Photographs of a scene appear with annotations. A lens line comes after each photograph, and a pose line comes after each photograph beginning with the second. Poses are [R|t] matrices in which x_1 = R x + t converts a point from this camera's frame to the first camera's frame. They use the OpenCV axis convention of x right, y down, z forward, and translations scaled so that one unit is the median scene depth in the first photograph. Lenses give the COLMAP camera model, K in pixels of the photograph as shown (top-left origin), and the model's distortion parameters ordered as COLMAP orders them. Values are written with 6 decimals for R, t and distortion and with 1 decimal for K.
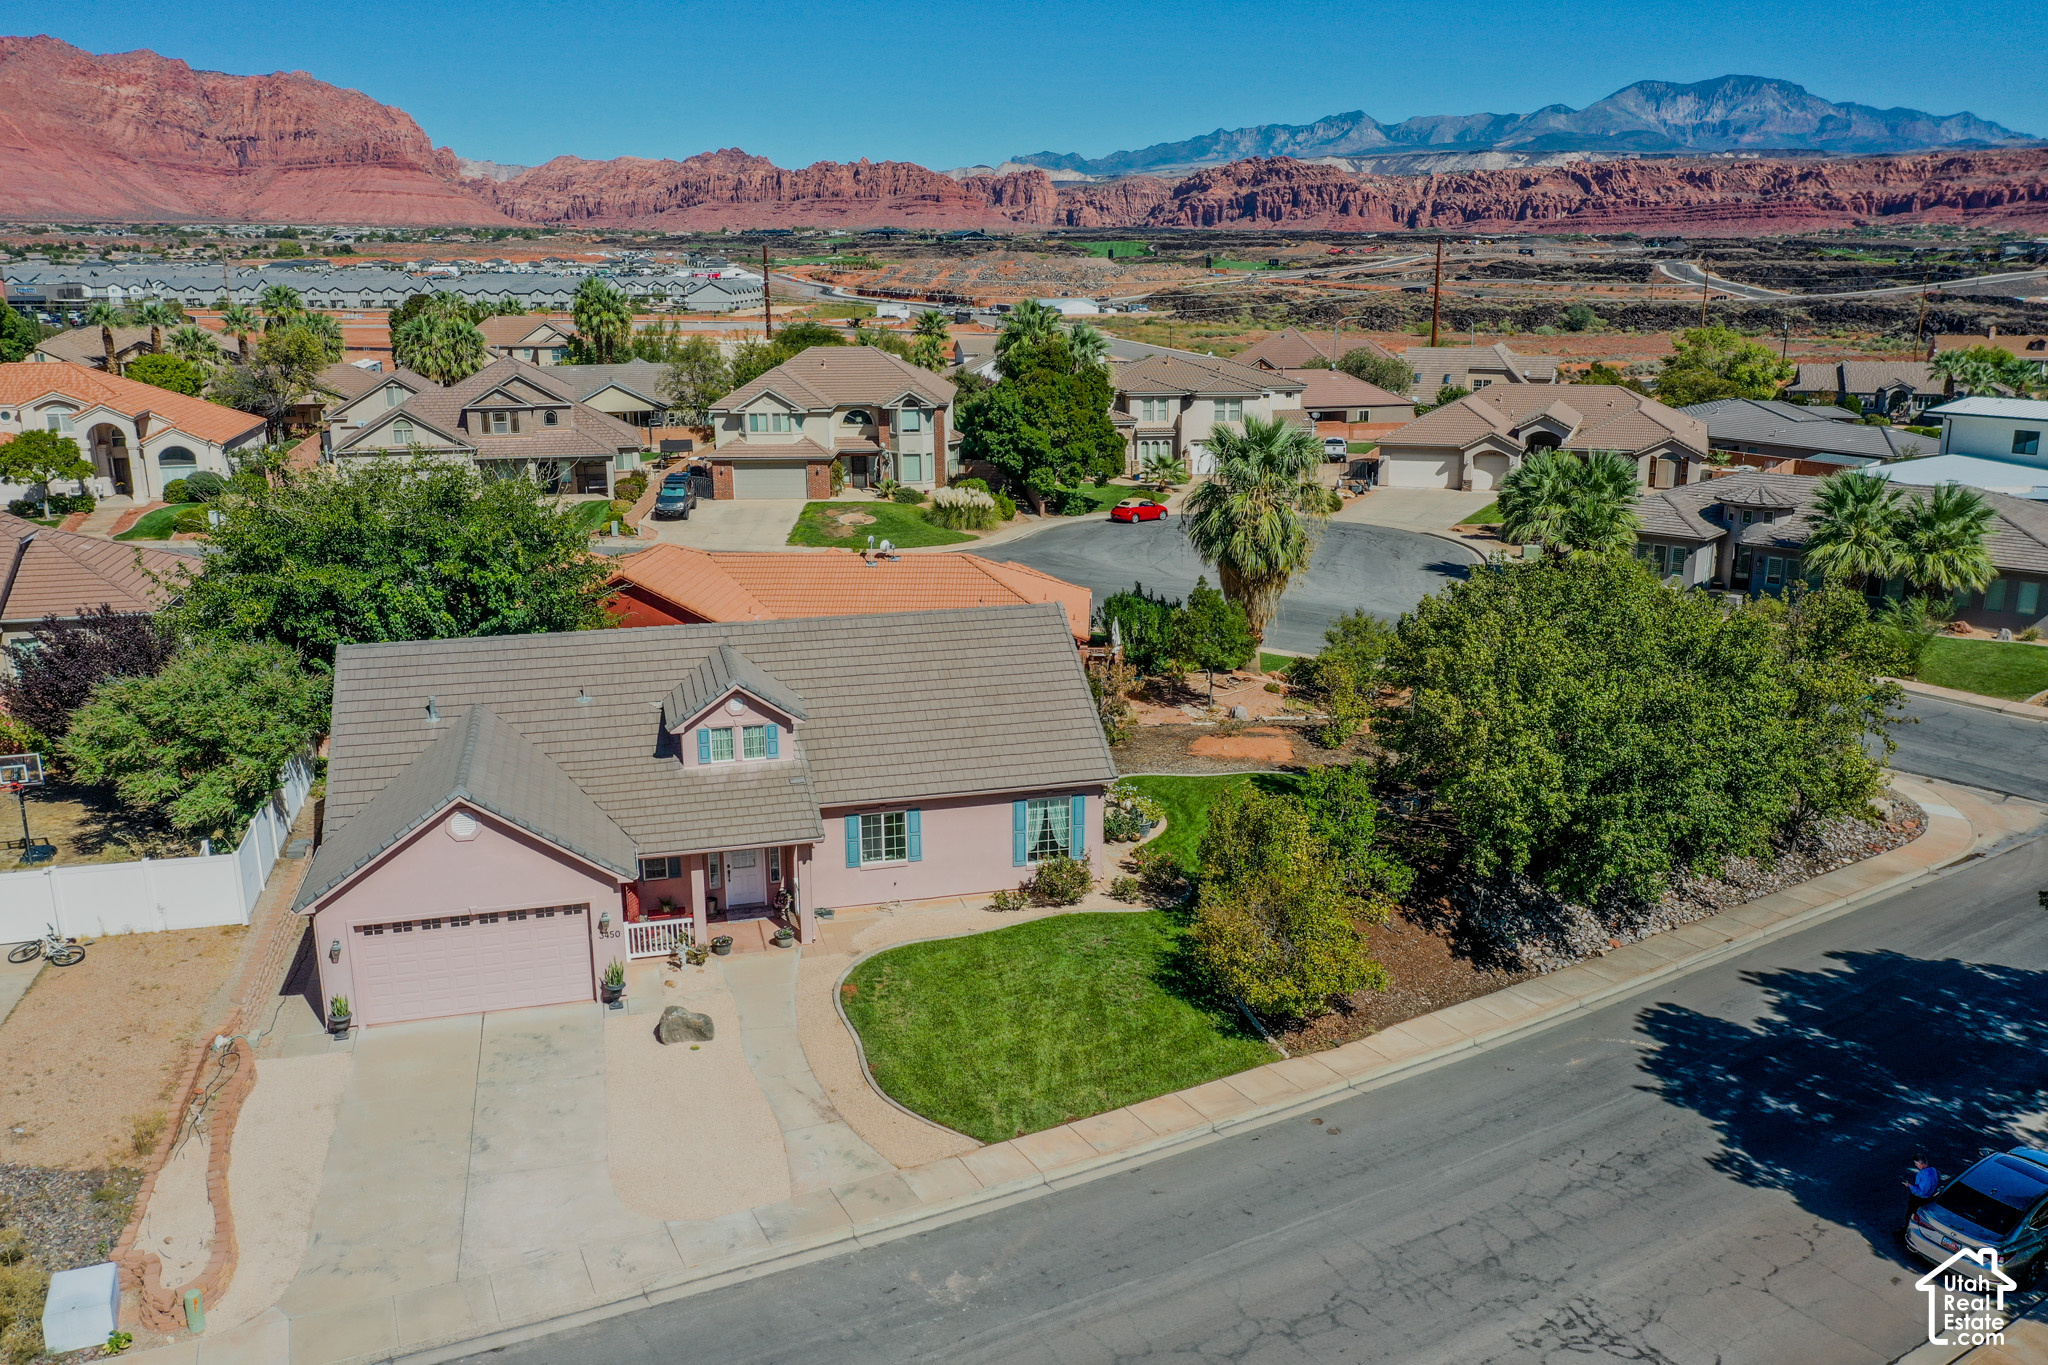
lens RADIAL K [[1608.3, 0, 1024.0], [0, 1608.3, 682.5], [0, 0, 1]] dist [0.005027, -0.003671]
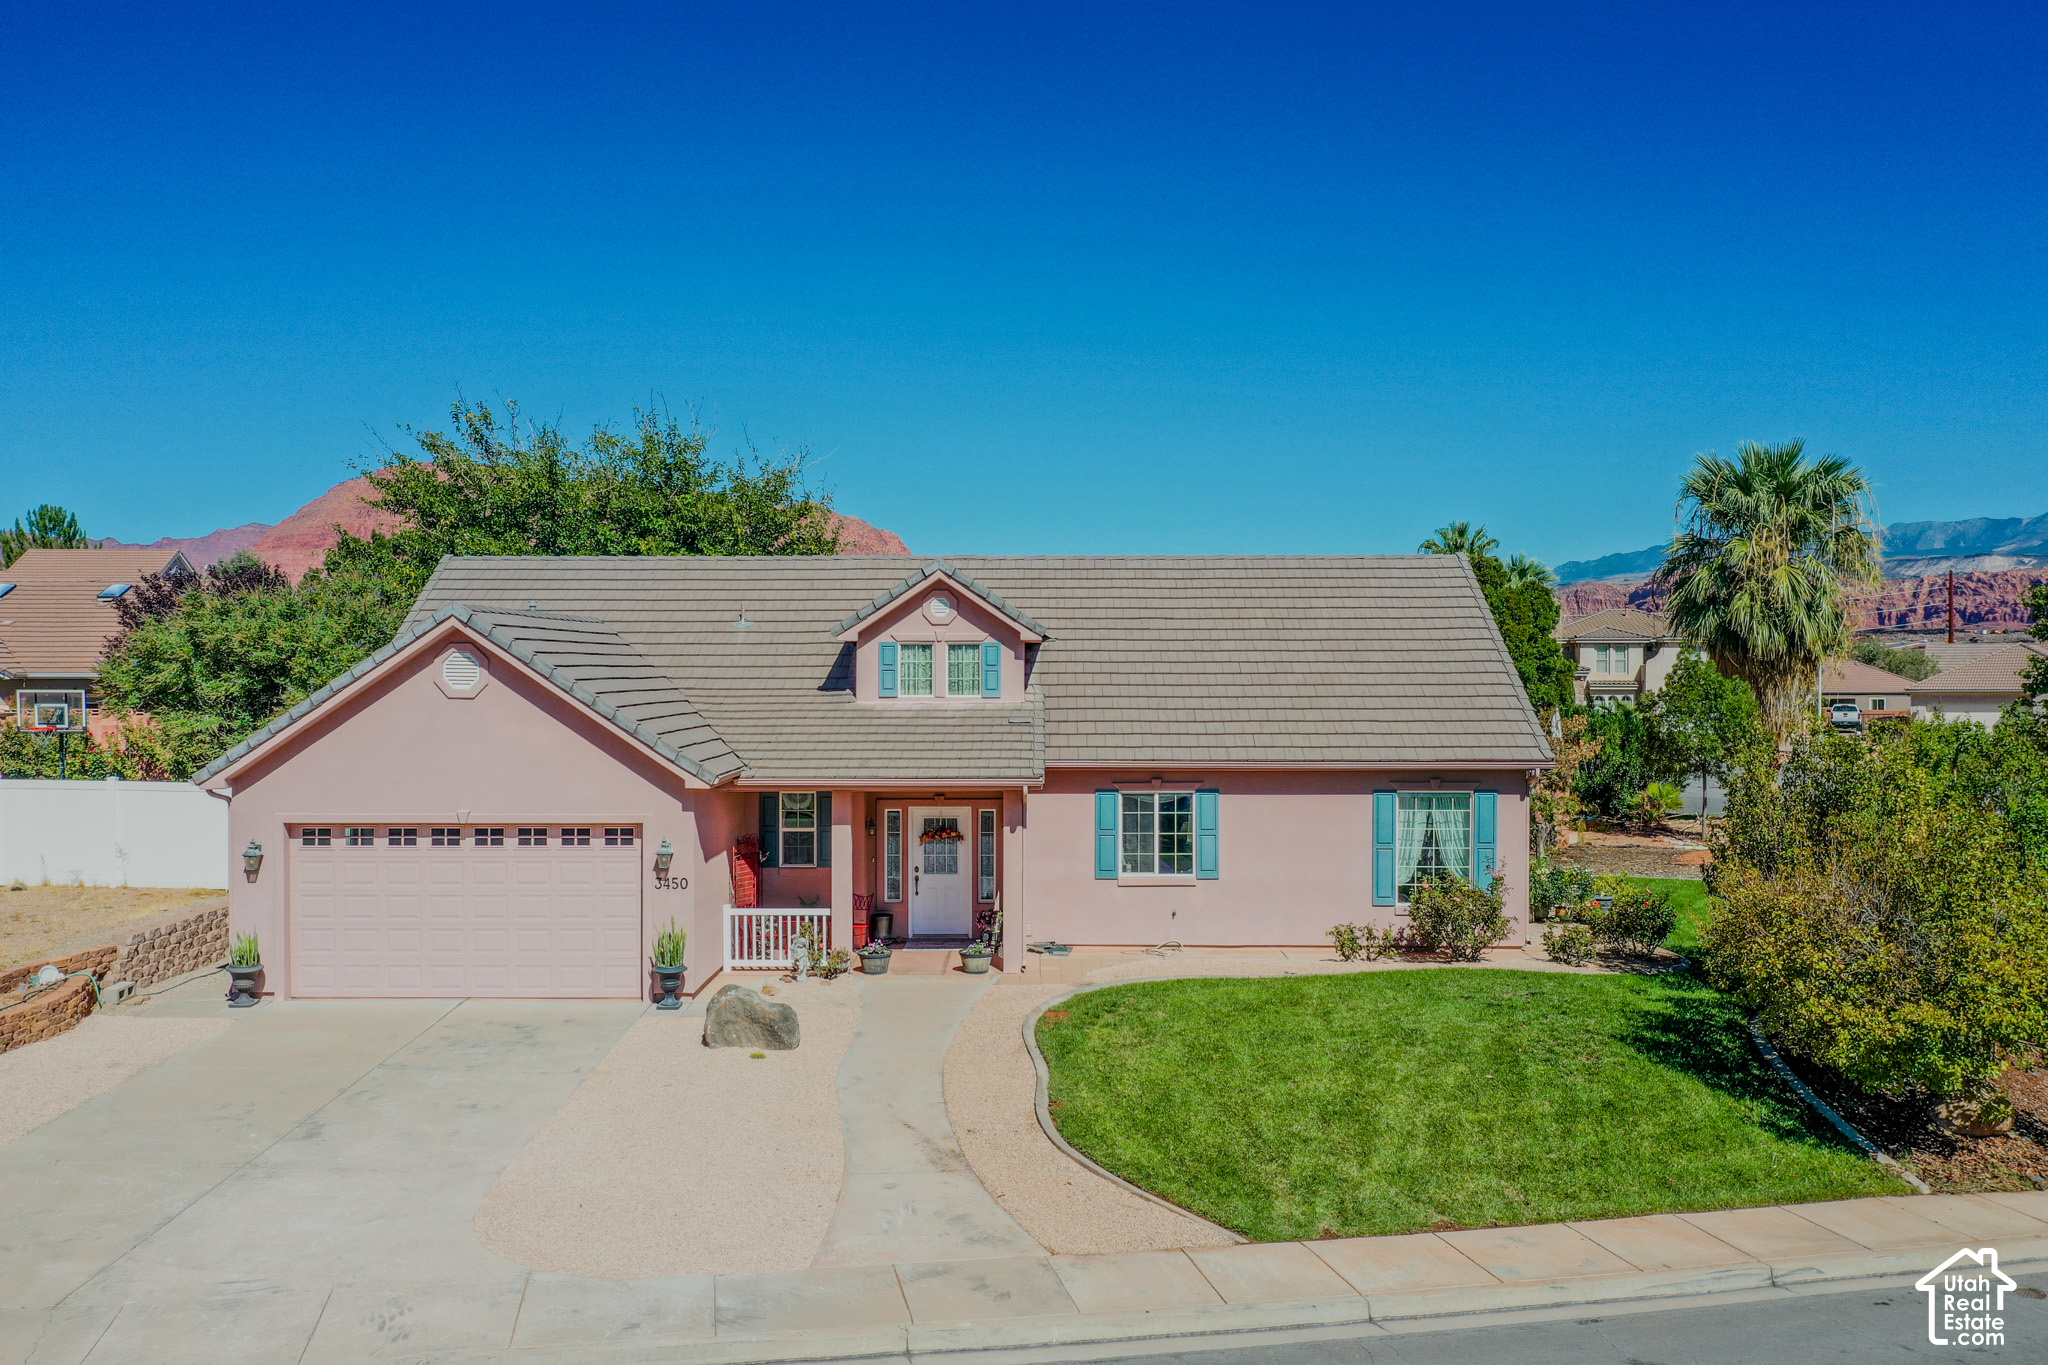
lens RADIAL K [[1608.3, 0, 1024.0], [0, 1608.3, 682.5], [0, 0, 1]] dist [0.005027, -0.003671]
pose [[0.963631, 0.005305, -0.267182, 0.028568], [-0.070562, 0.969372, -0.235244, 0.187717], [0.257751, 0.245542, 0.934491, 0.387664]]
